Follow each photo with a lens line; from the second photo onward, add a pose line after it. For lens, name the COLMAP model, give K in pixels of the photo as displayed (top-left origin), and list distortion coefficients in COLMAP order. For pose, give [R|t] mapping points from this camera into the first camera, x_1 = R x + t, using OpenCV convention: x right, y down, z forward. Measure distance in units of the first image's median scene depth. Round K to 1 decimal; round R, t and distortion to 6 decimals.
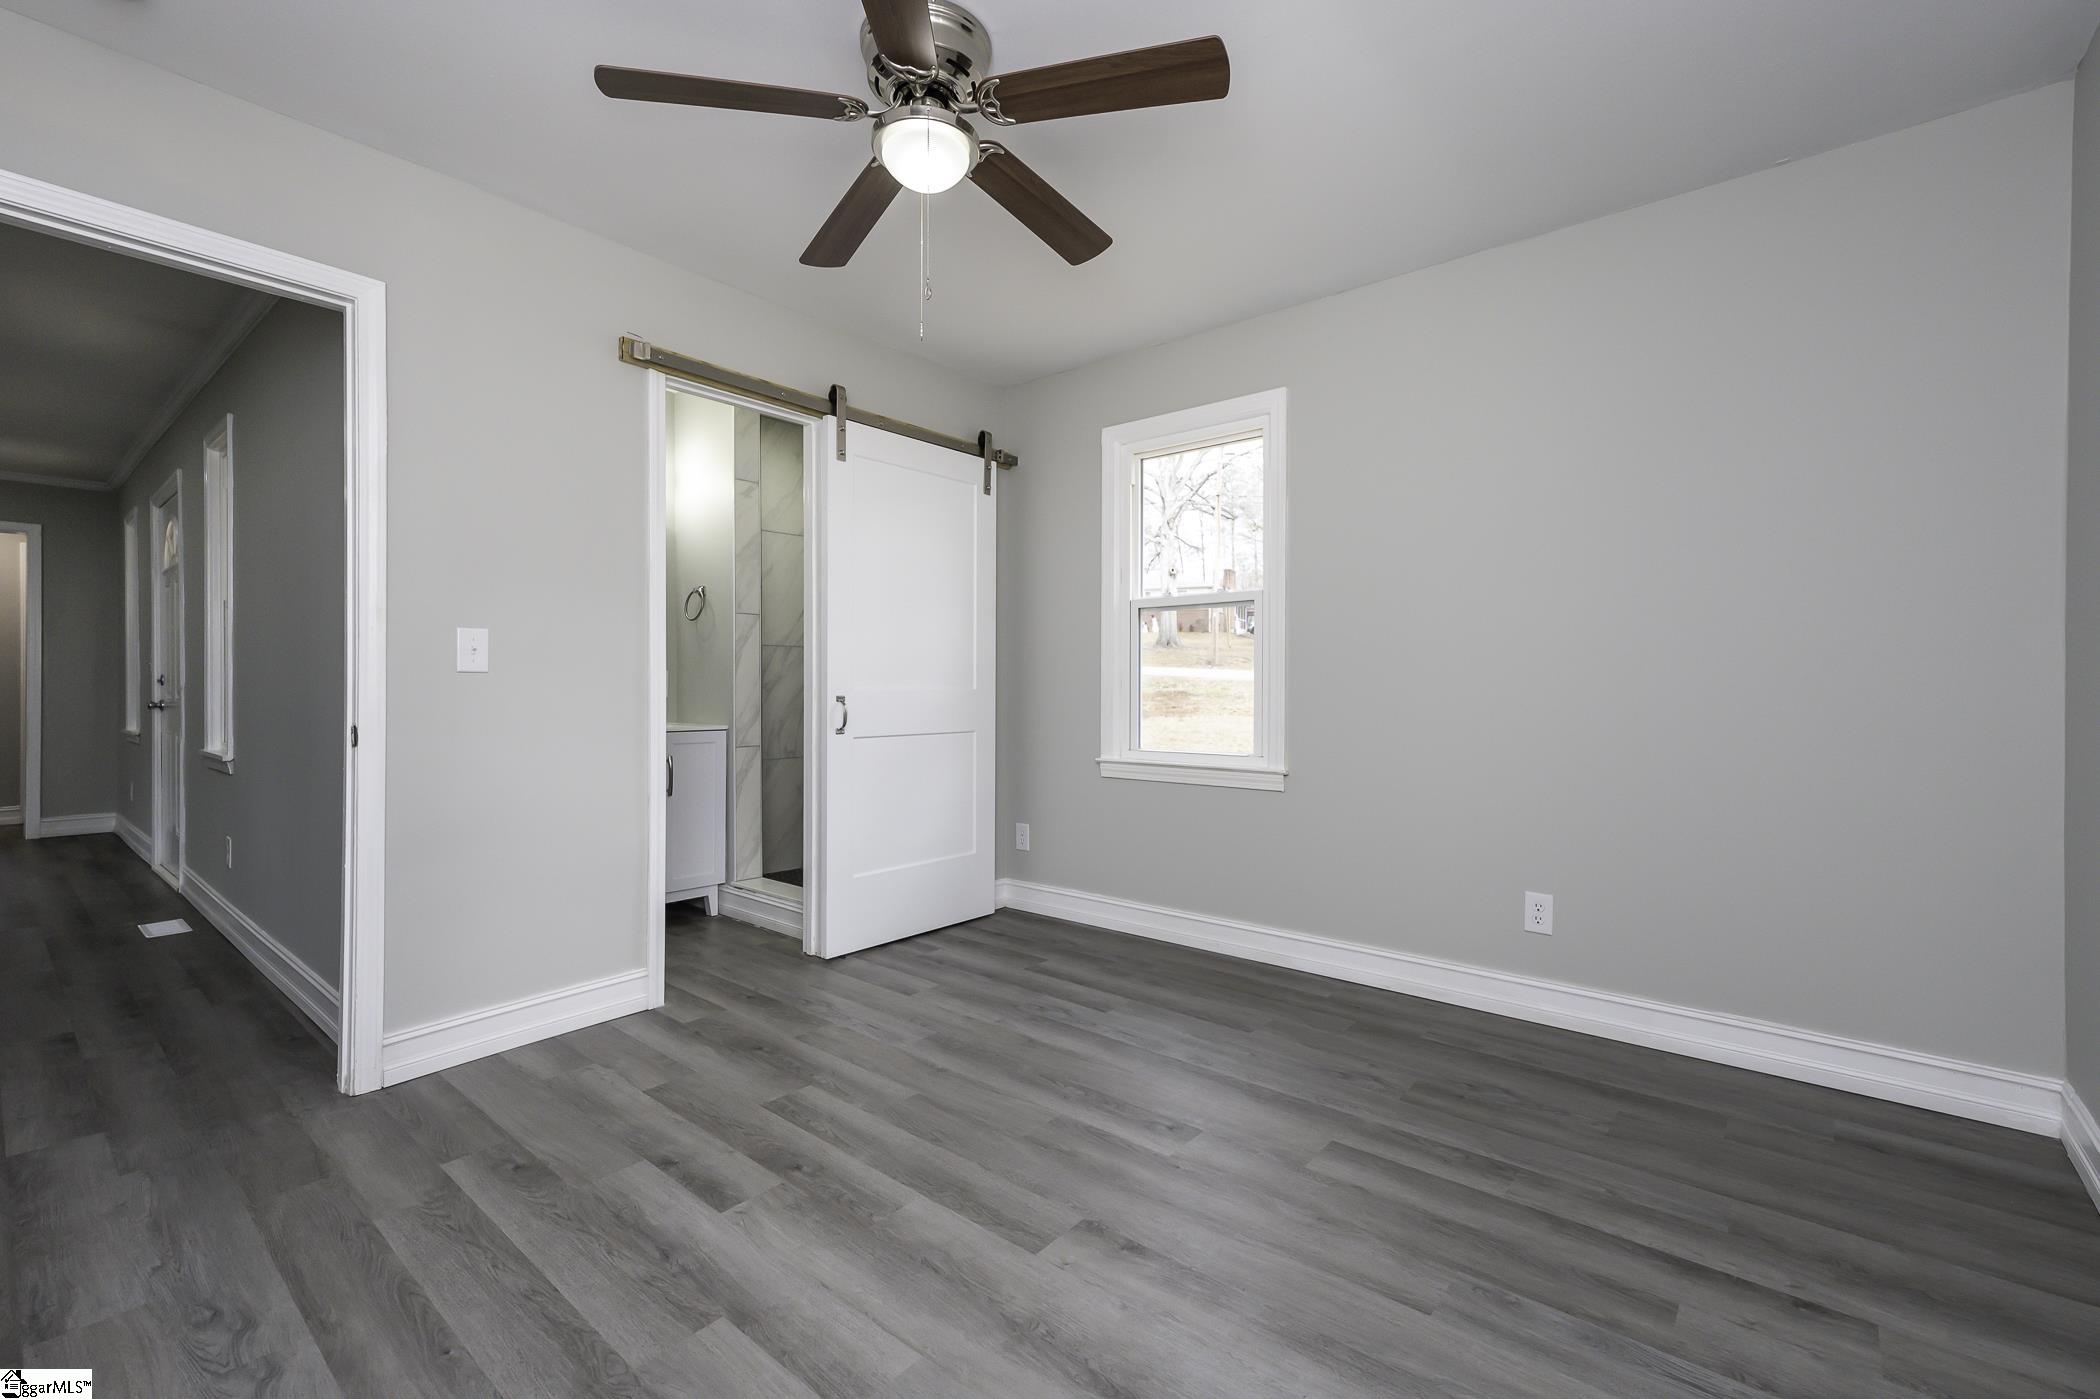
lens RADIAL K [[866.9, 0, 1056.7], [0, 866.9, 695.1], [0, 0, 1]] dist [0.012547, -0.000578]
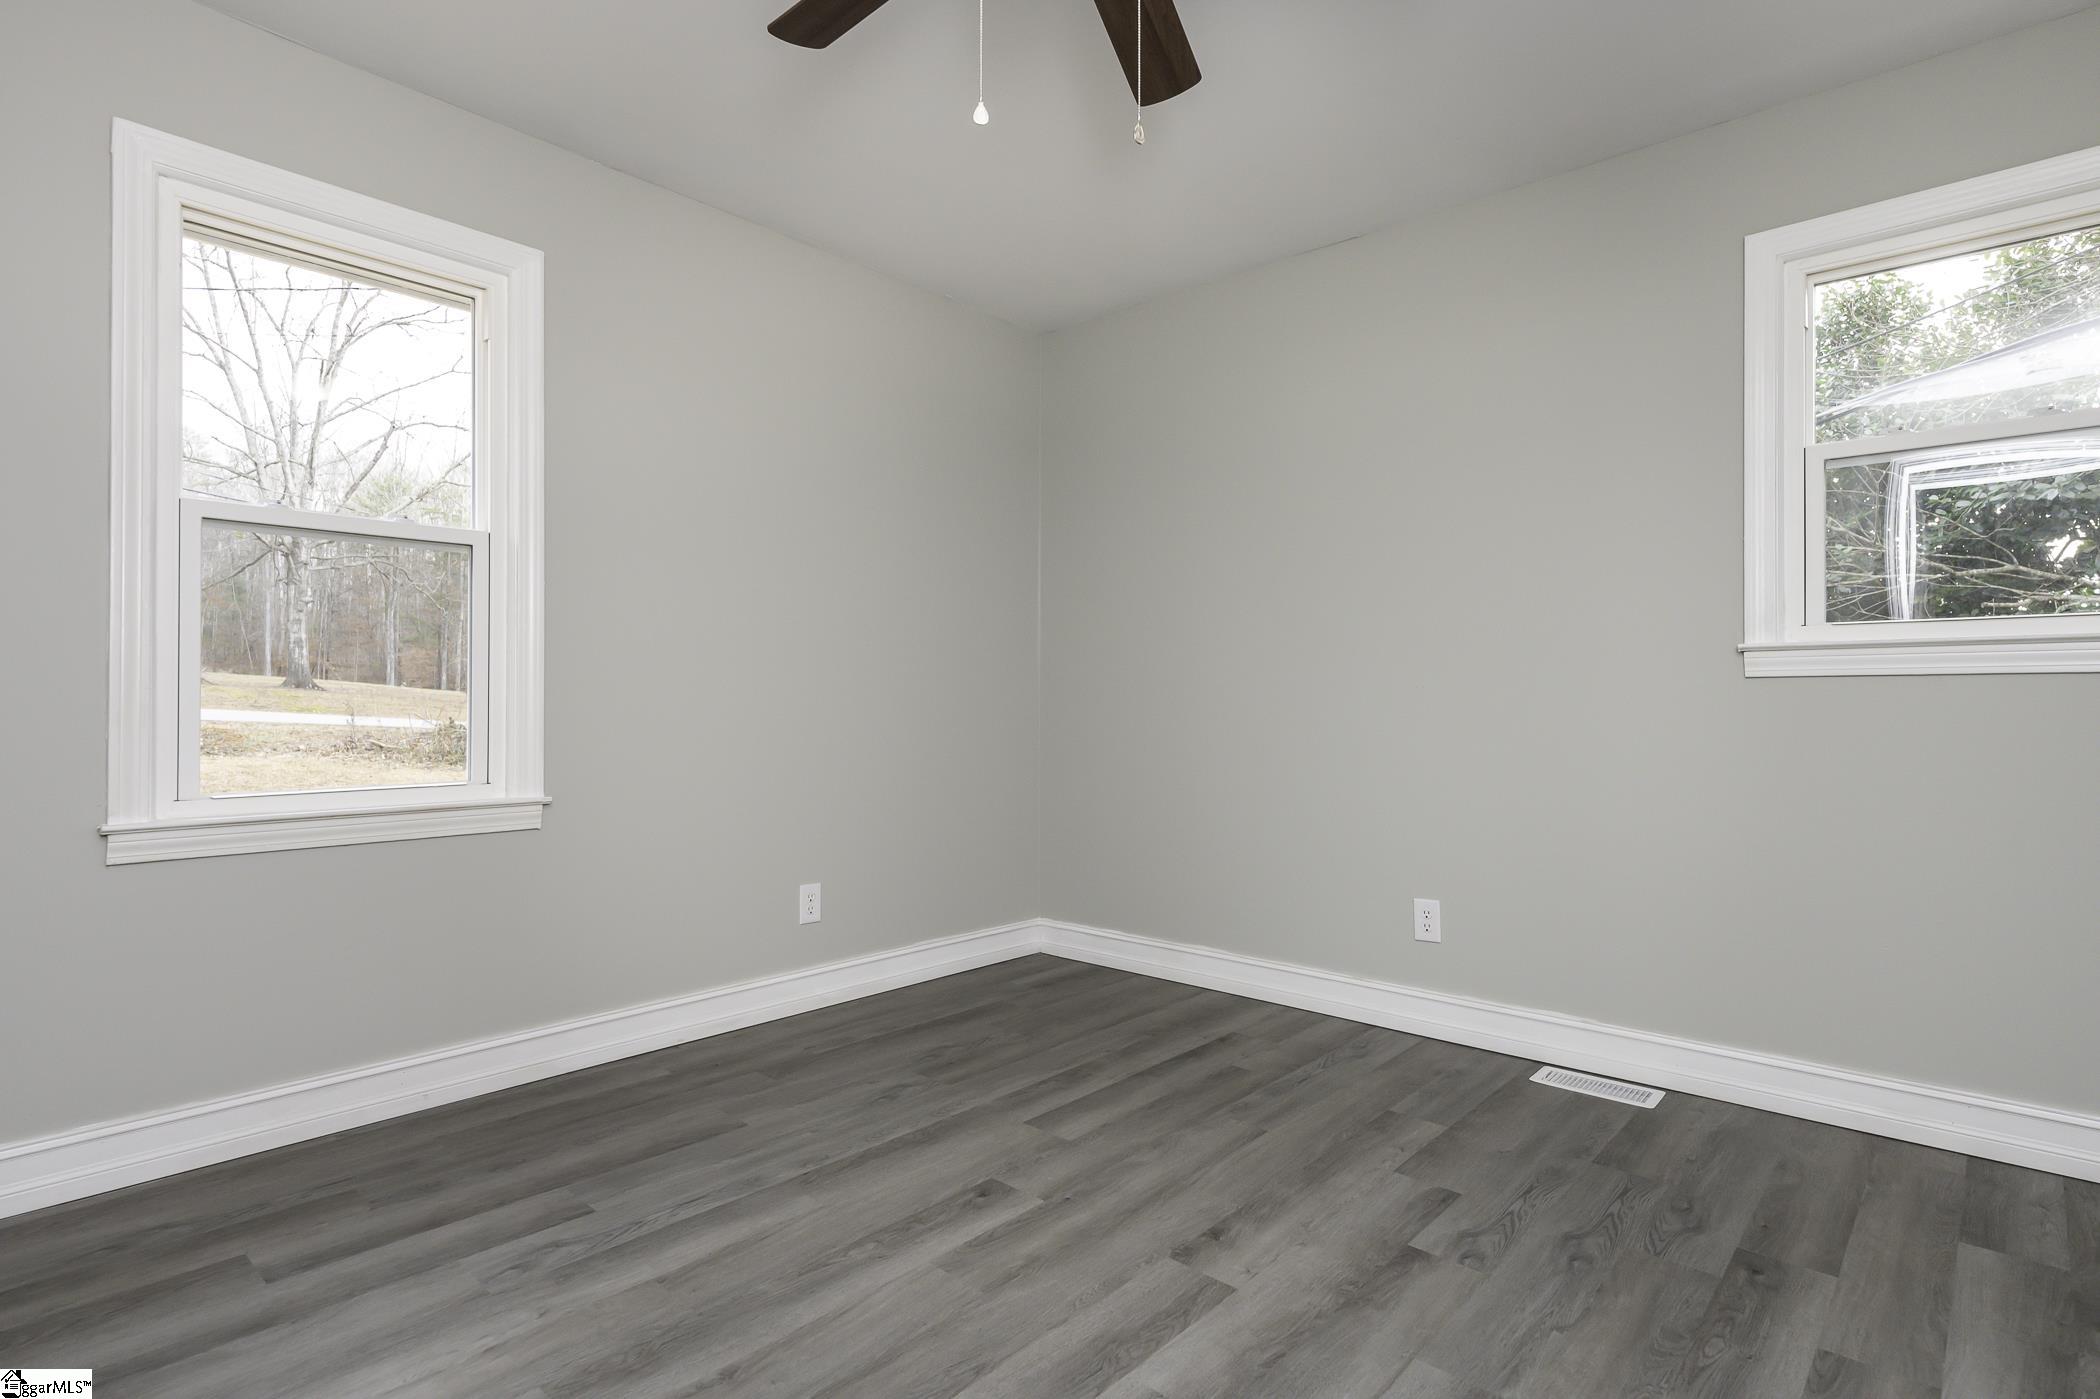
lens RADIAL K [[1044.5, 0, 1029.5], [0, 1044.5, 698.1], [0, 0, 1]] dist [0.004364, 0.000941]
pose [[0.074341, 0.000811, 0.997233, -0.722141], [0.005312, 0.999985, -0.001209, 0.012889], [-0.997219, 0.005387, 0.074336, 0.717909]]
